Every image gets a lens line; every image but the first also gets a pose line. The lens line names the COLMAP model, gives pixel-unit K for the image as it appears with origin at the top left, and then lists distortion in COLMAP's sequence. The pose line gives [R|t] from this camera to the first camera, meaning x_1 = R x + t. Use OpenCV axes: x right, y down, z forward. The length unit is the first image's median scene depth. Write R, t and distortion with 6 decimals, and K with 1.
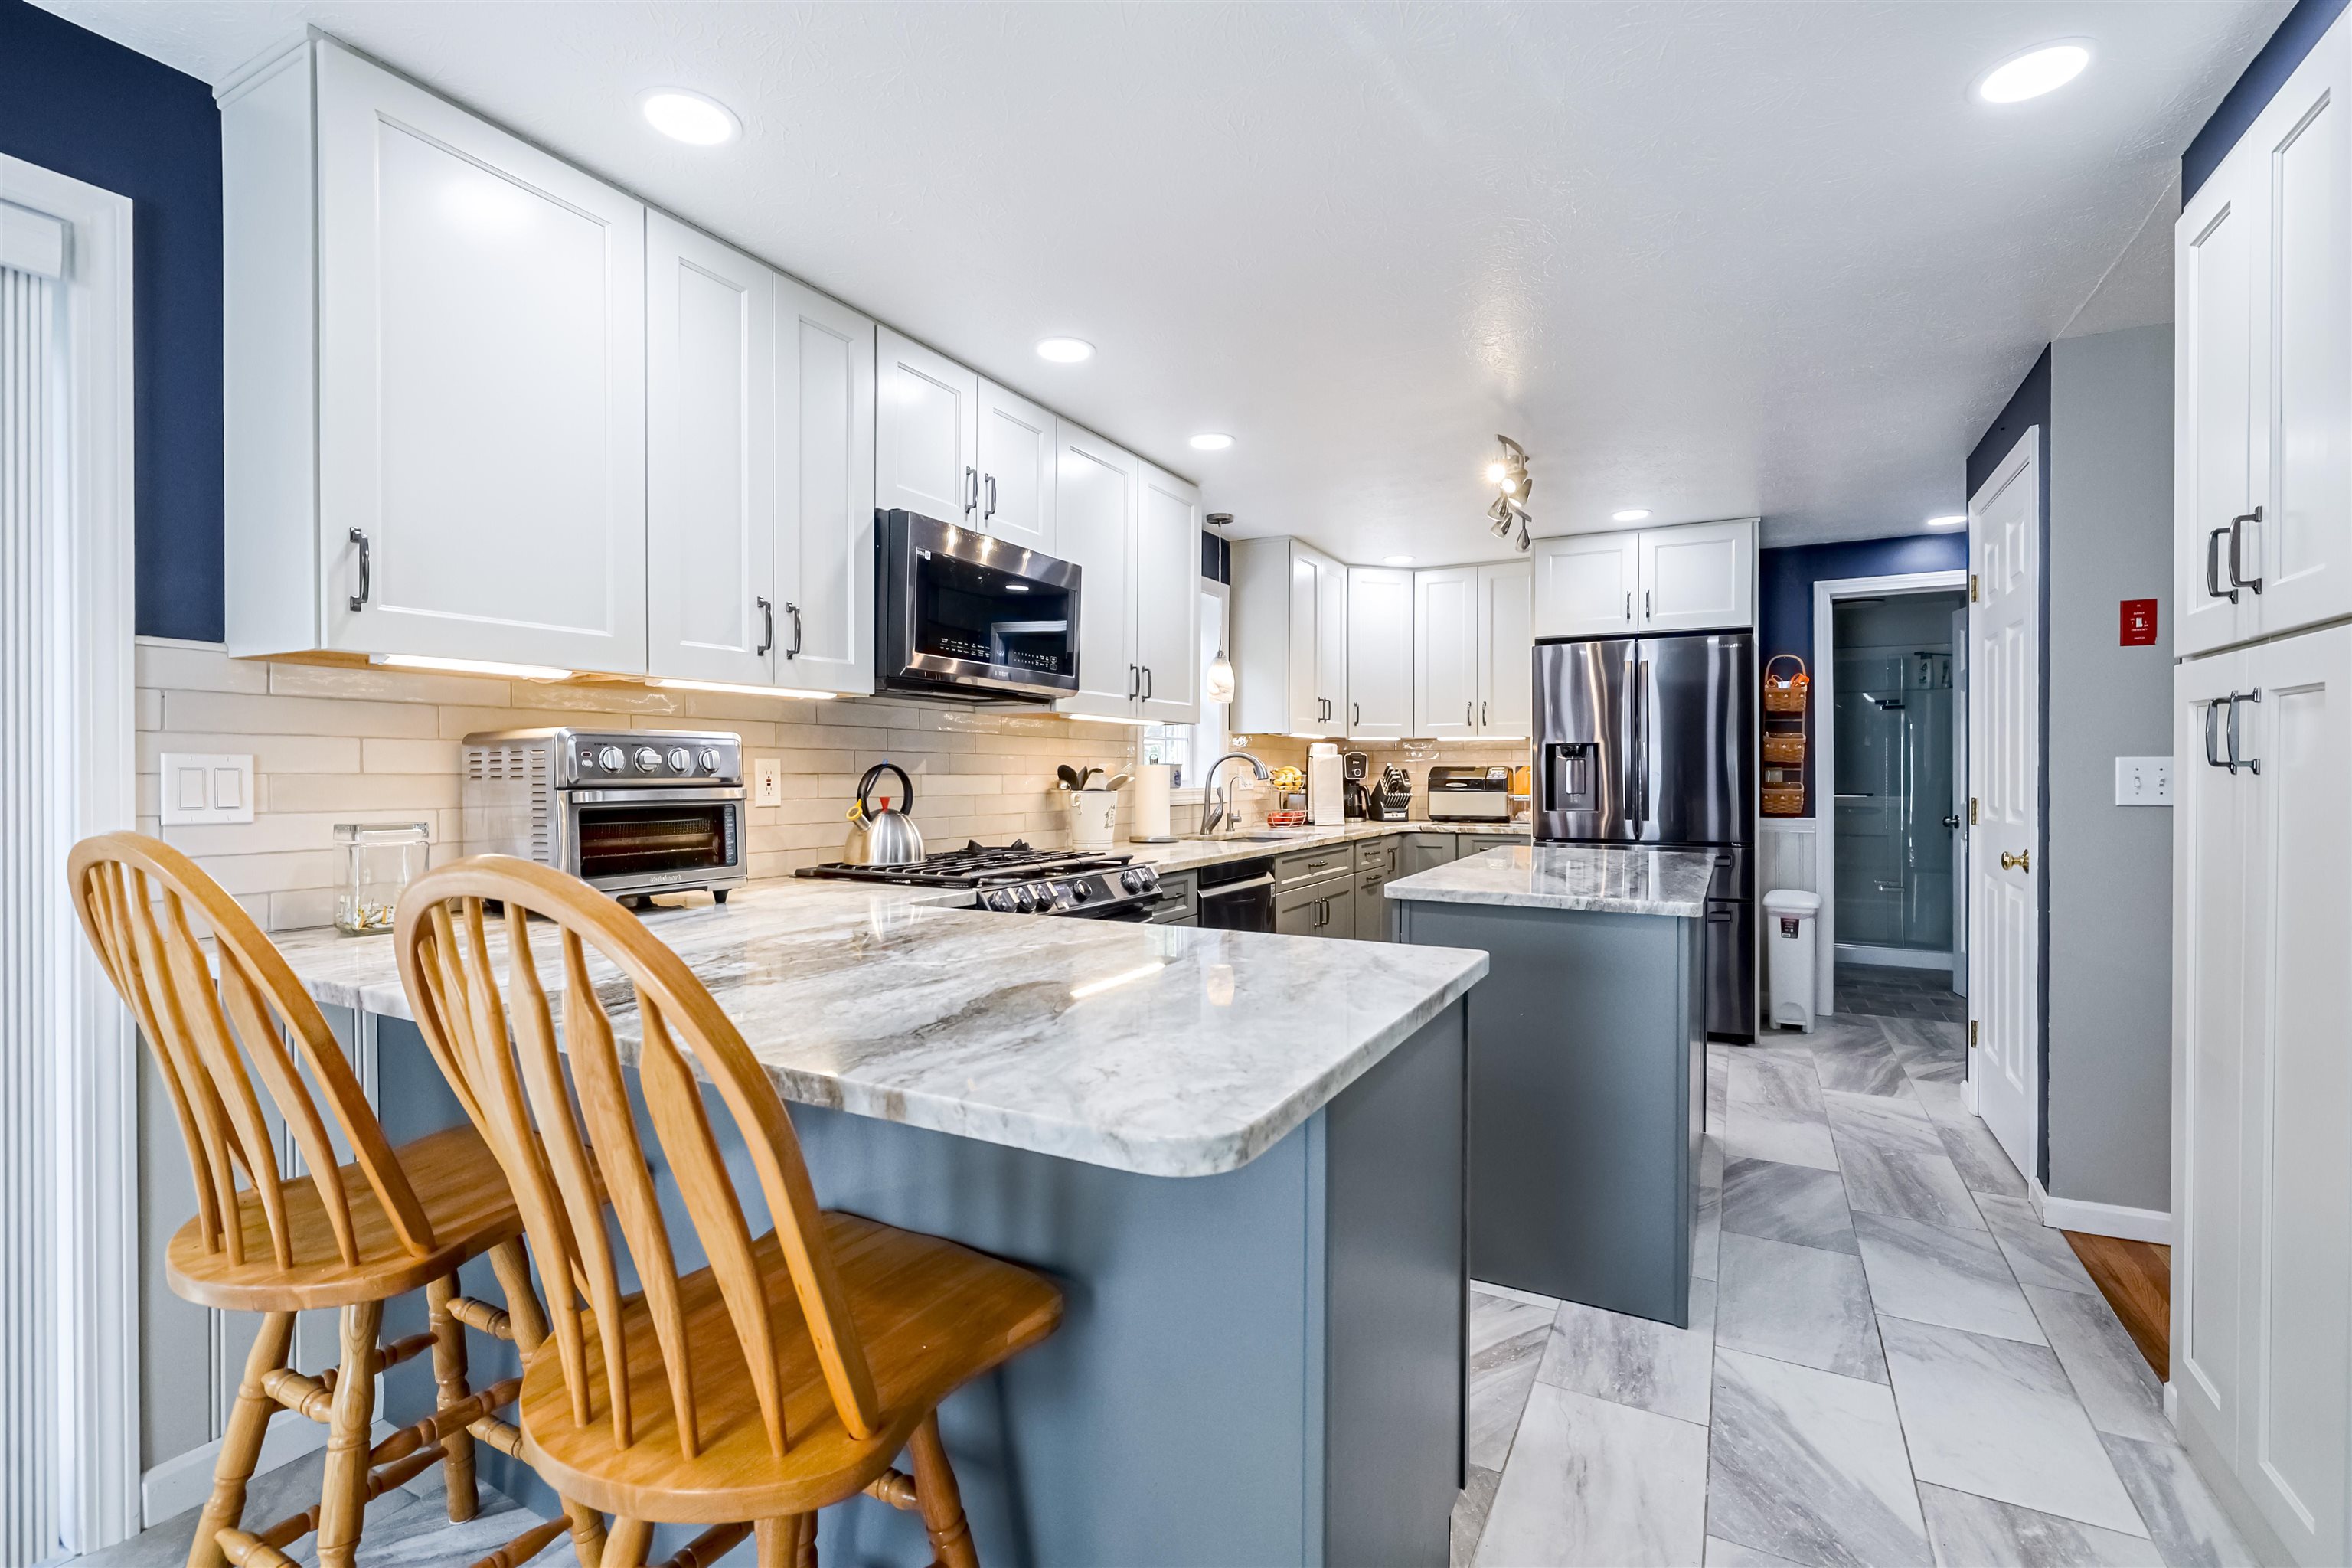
lens RADIAL K [[1059.9, 0, 1176.0], [0, 1059.9, 784.0], [0, 0, 1]] dist [0.001770, 0.000285]
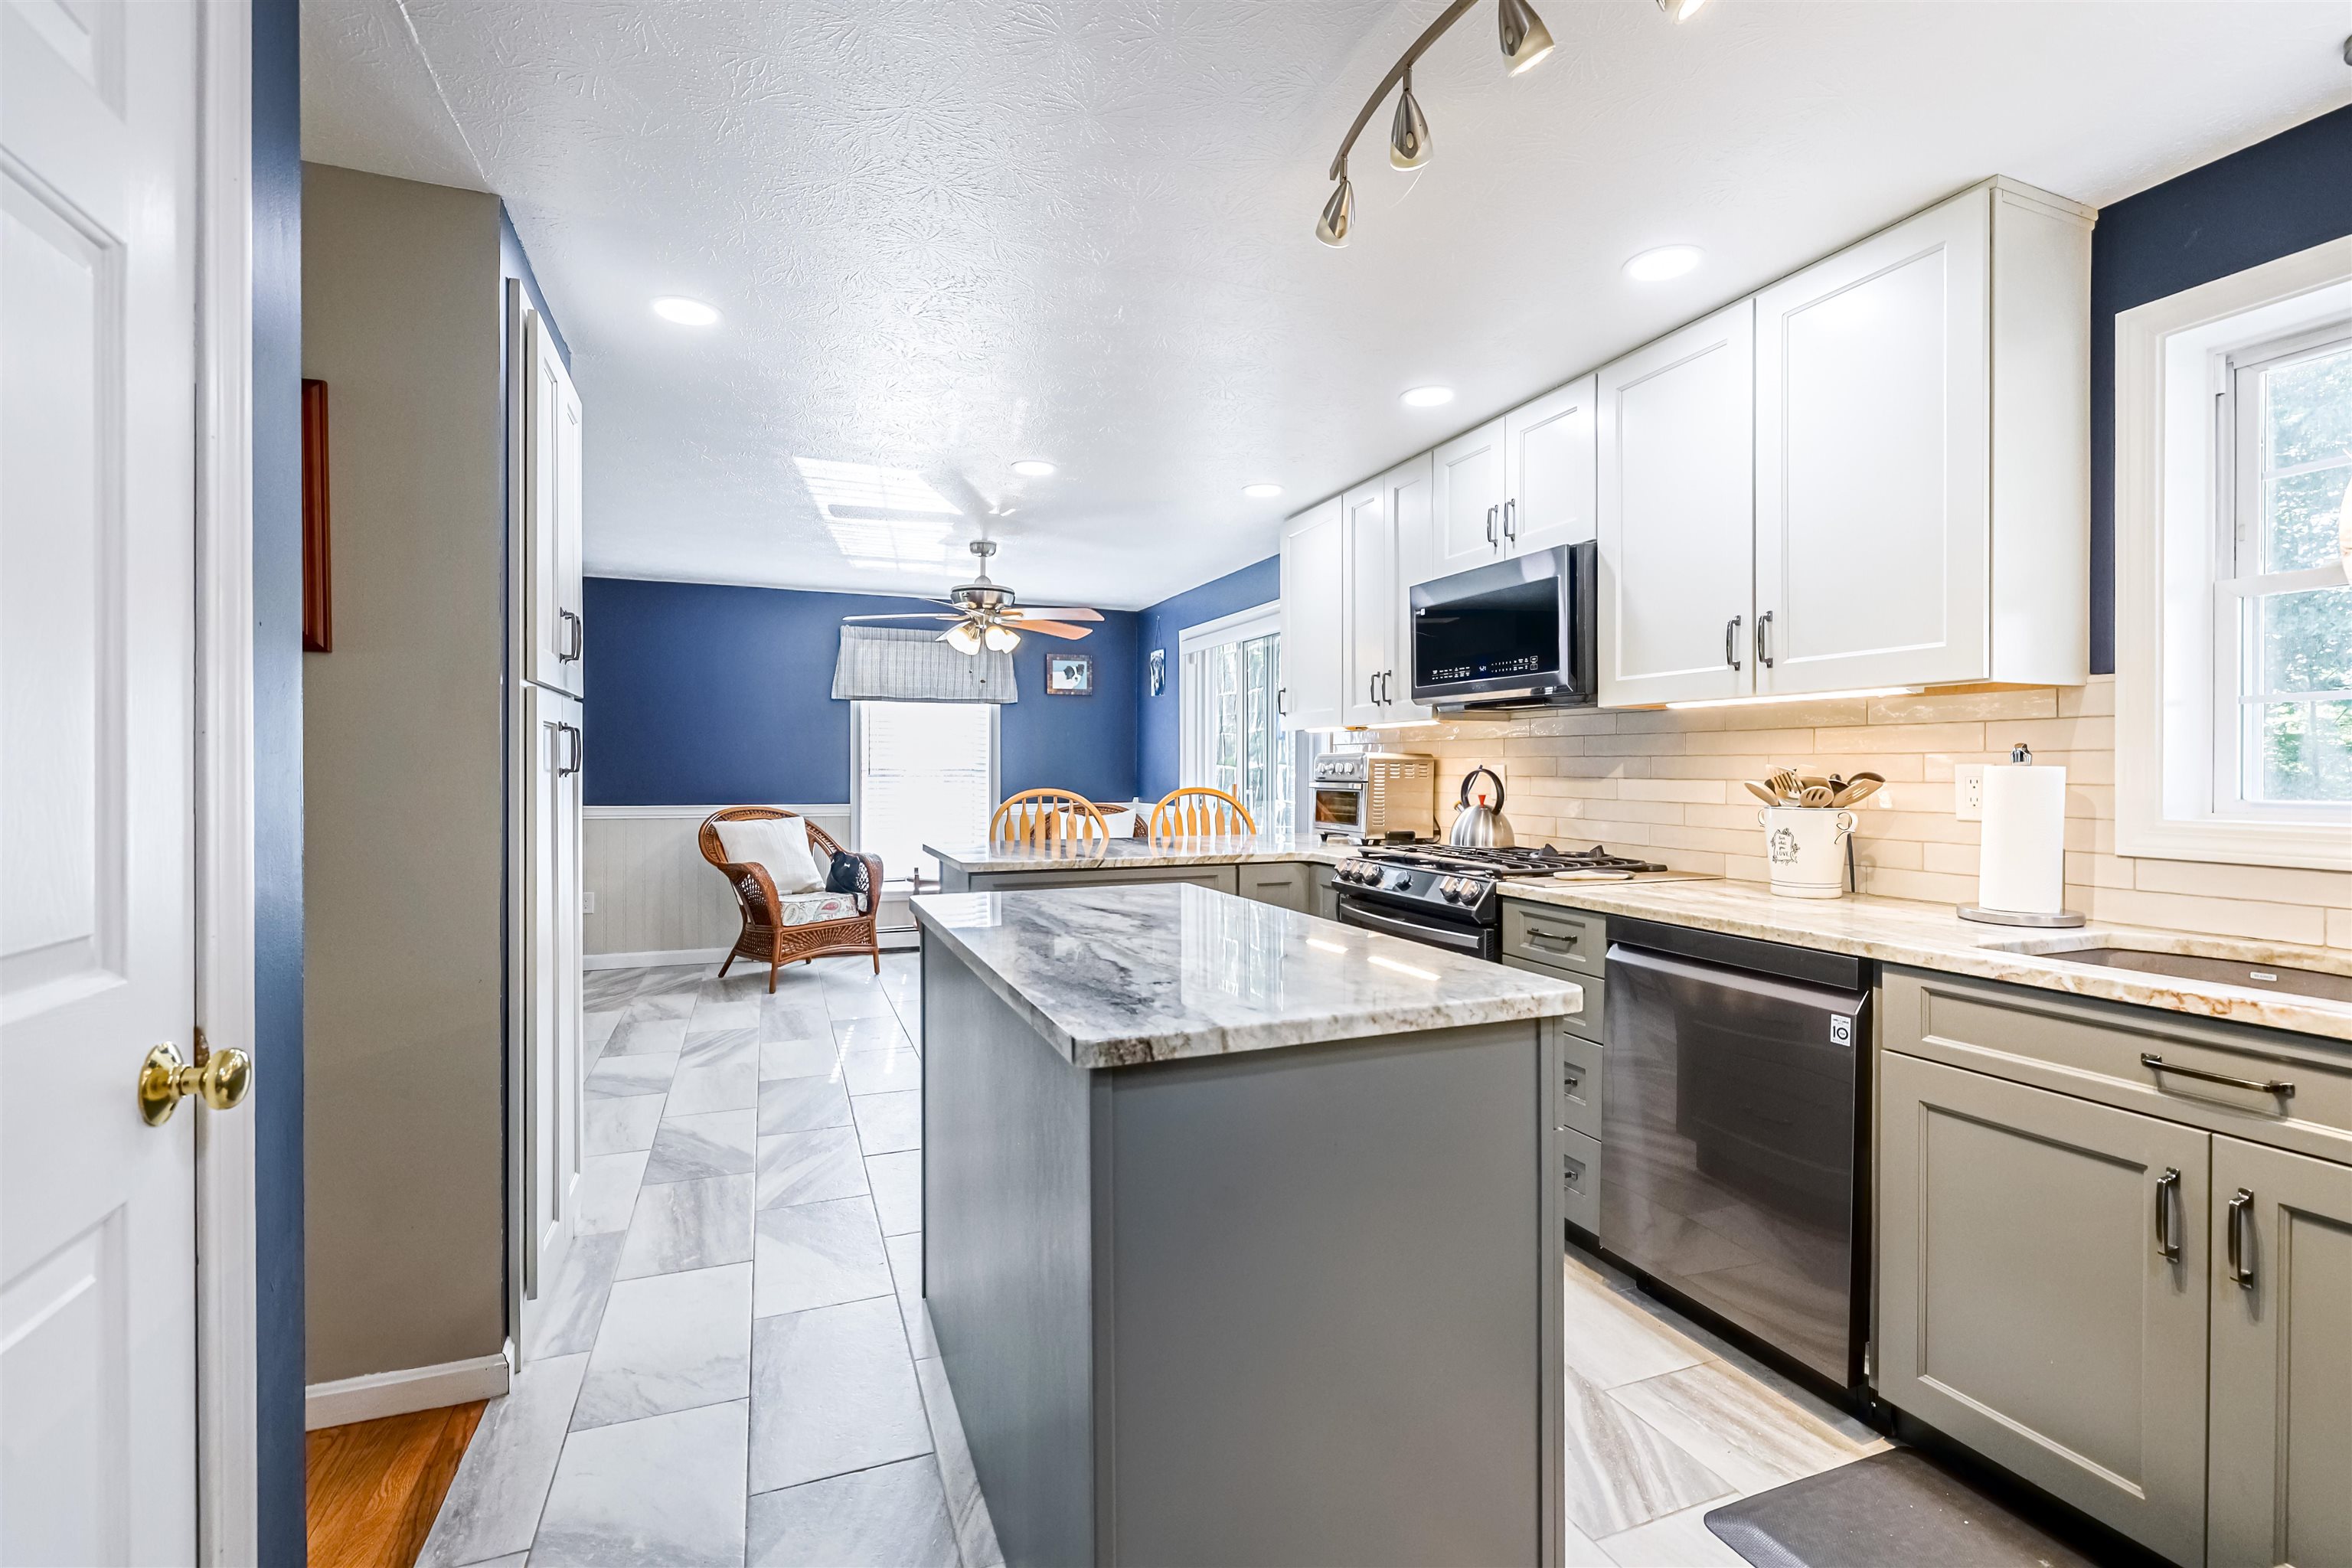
lens RADIAL K [[1052.3, 0, 1191.1], [0, 1052.3, 779.0], [0, 0, 1]] dist [-0.000259, -0.000182]
pose [[-0.635465, 0.008084, -0.772088, 0.818730], [-0.006866, 0.999846, 0.016120, -0.021979], [0.772099, 0.015545, -0.635312, 1.367237]]
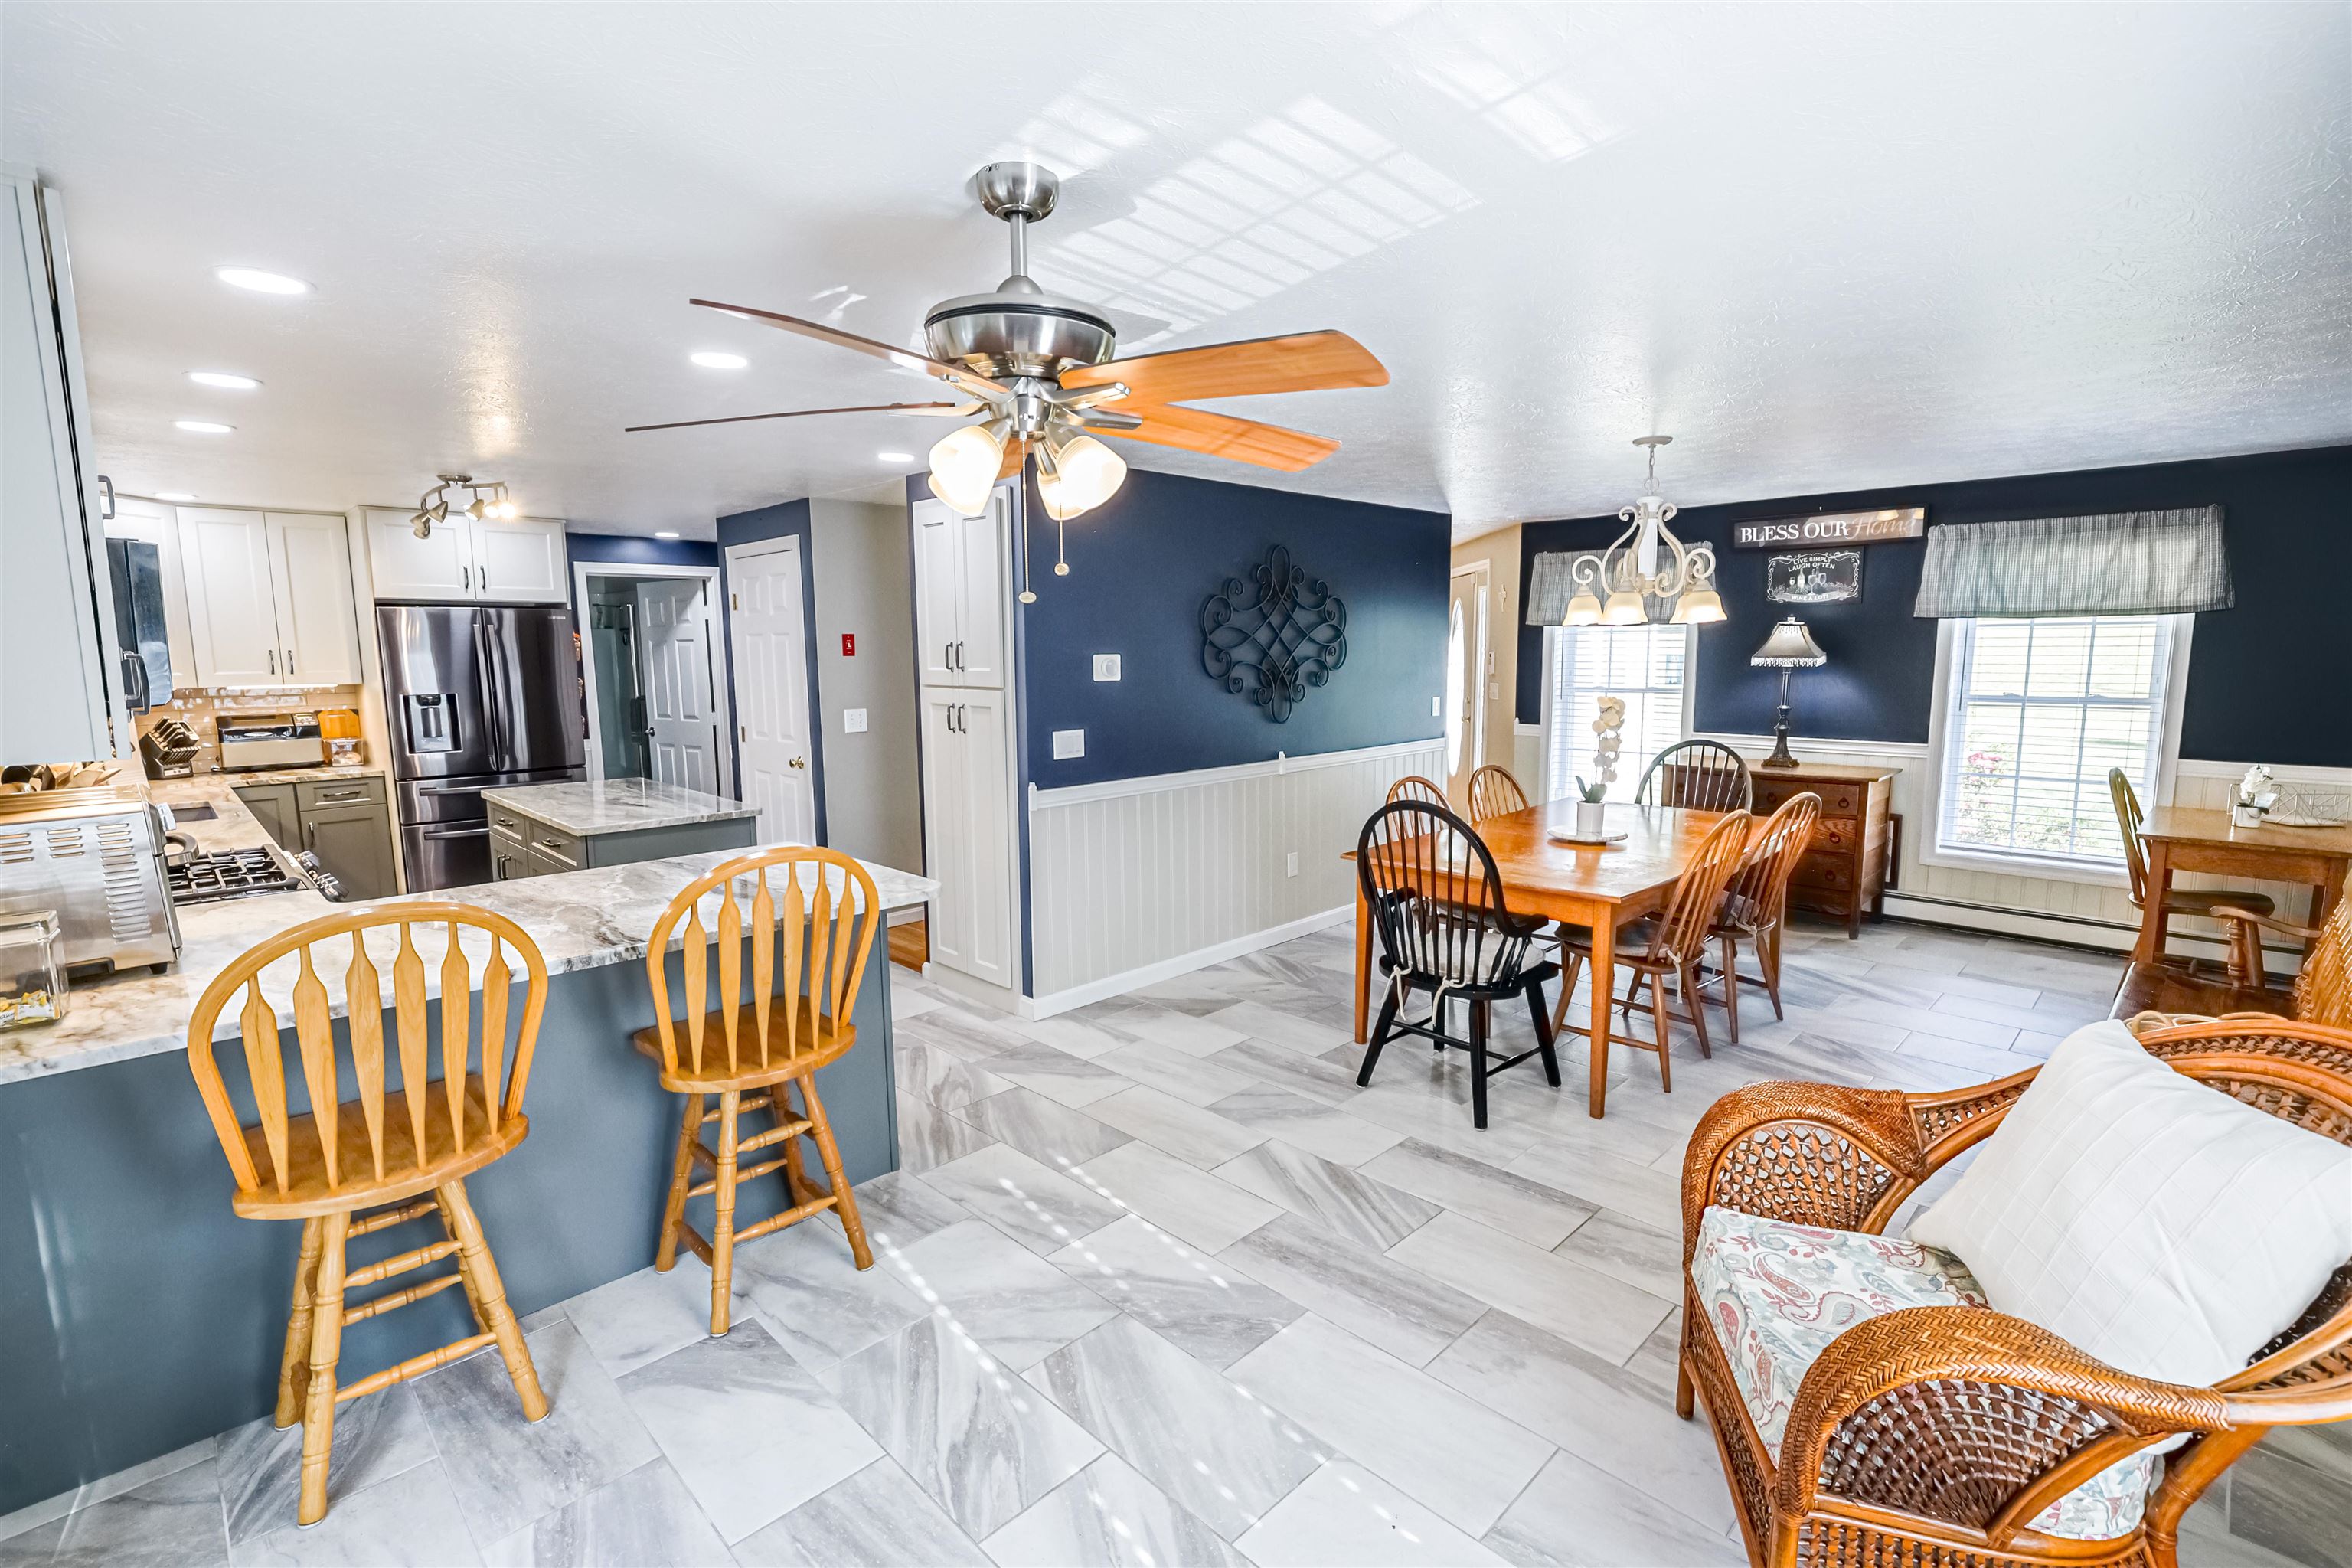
lens RADIAL K [[1061.5, 0, 1194.4], [0, 1061.5, 785.4], [0, 0, 1]] dist [-0.000439, 0.000128]
pose [[0.279611, -0.127635, 0.951592, -0.802446], [0.017290, 0.991633, 0.127925, -0.114948], [-0.959958, -0.019317, 0.279479, -0.214506]]
